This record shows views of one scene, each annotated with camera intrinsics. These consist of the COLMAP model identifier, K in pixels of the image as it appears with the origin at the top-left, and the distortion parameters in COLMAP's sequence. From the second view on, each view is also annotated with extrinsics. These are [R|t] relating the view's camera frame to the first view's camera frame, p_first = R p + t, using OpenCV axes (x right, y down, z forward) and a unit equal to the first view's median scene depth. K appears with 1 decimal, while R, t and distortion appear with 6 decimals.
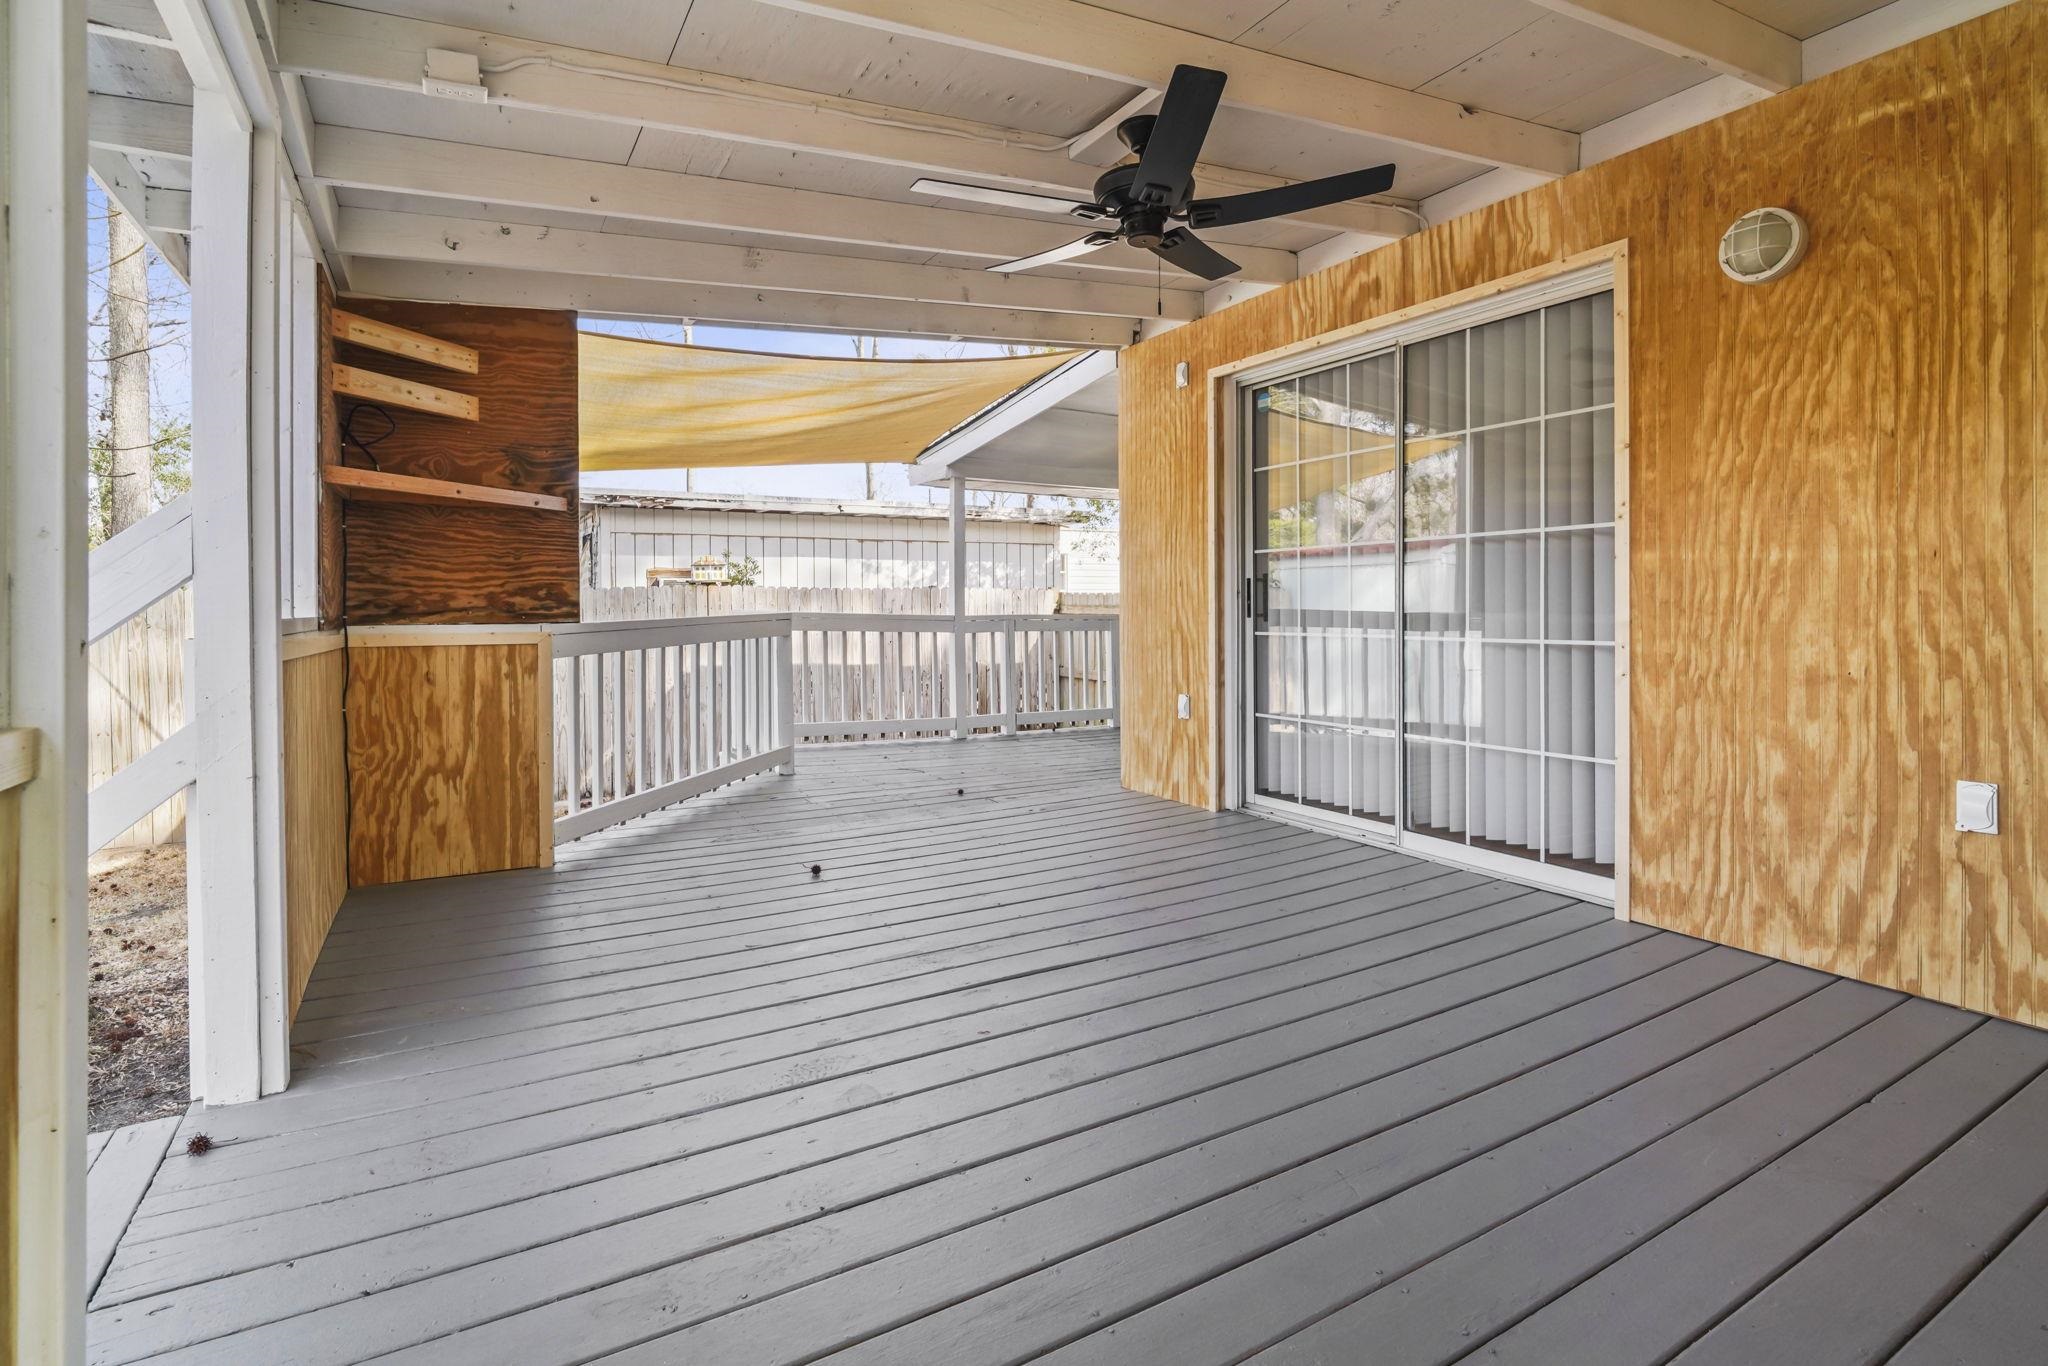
lens RADIAL K [[977.9, 0, 1031.9], [0, 977.9, 614.9], [0, 0, 1]] dist [0.000027, -0.003461]
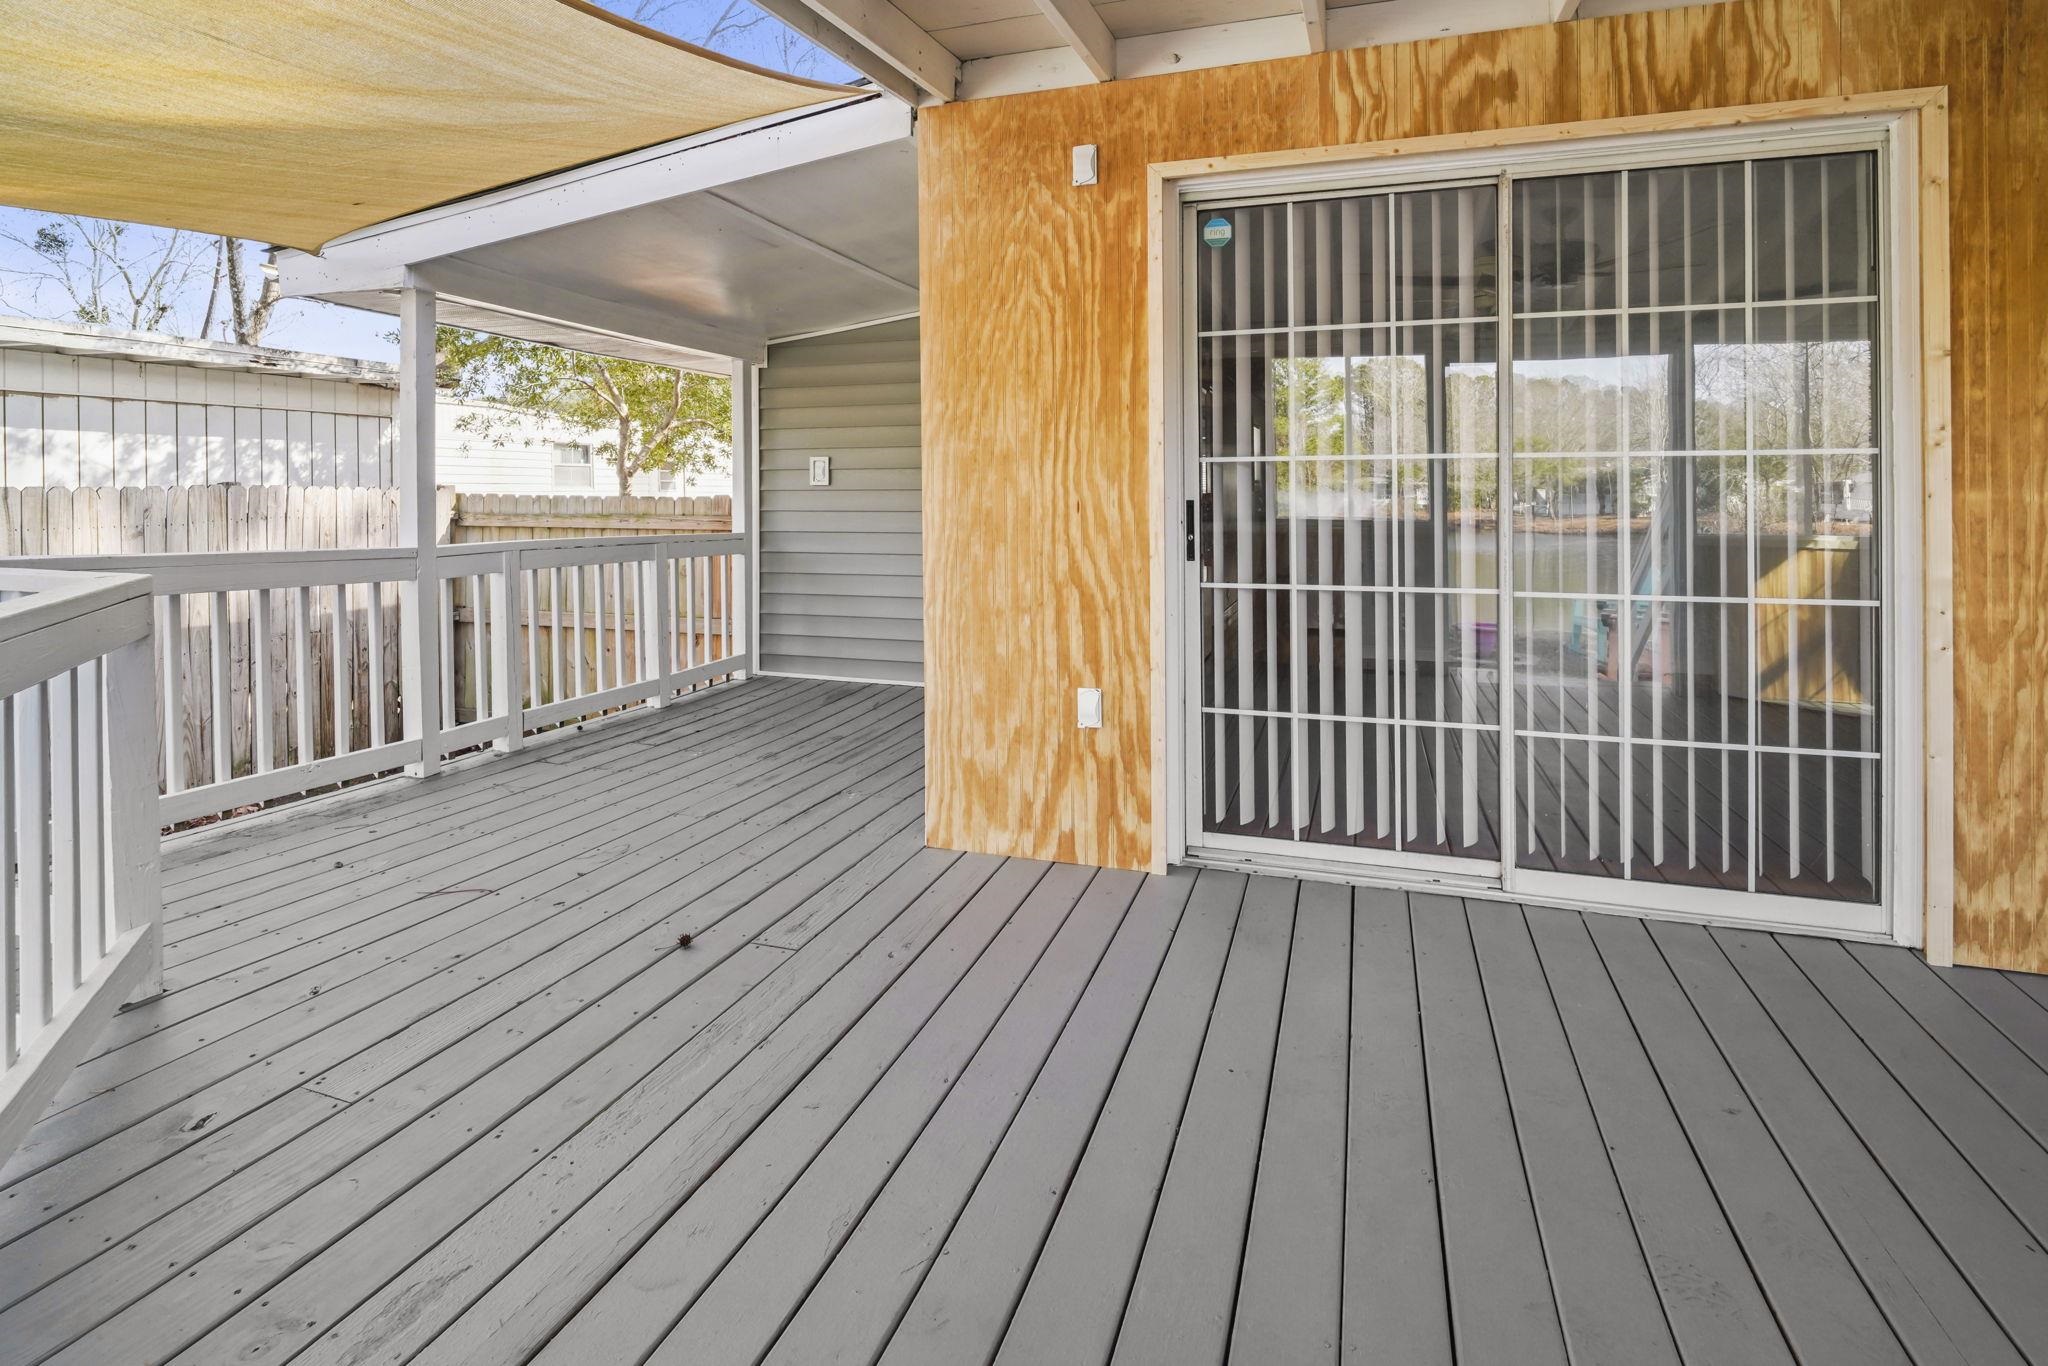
lens RADIAL K [[977.9, 0, 1058.7], [0, 977.9, 508.4], [0, 0, 1]] dist [0.000027, -0.003461]
pose [[0.741674, -0.000470, 0.670760, -0.360481], [0.000316, 1.000000, 0.000351, -0.041882], [-0.670760, -0.000048, 0.741674, 0.749436]]
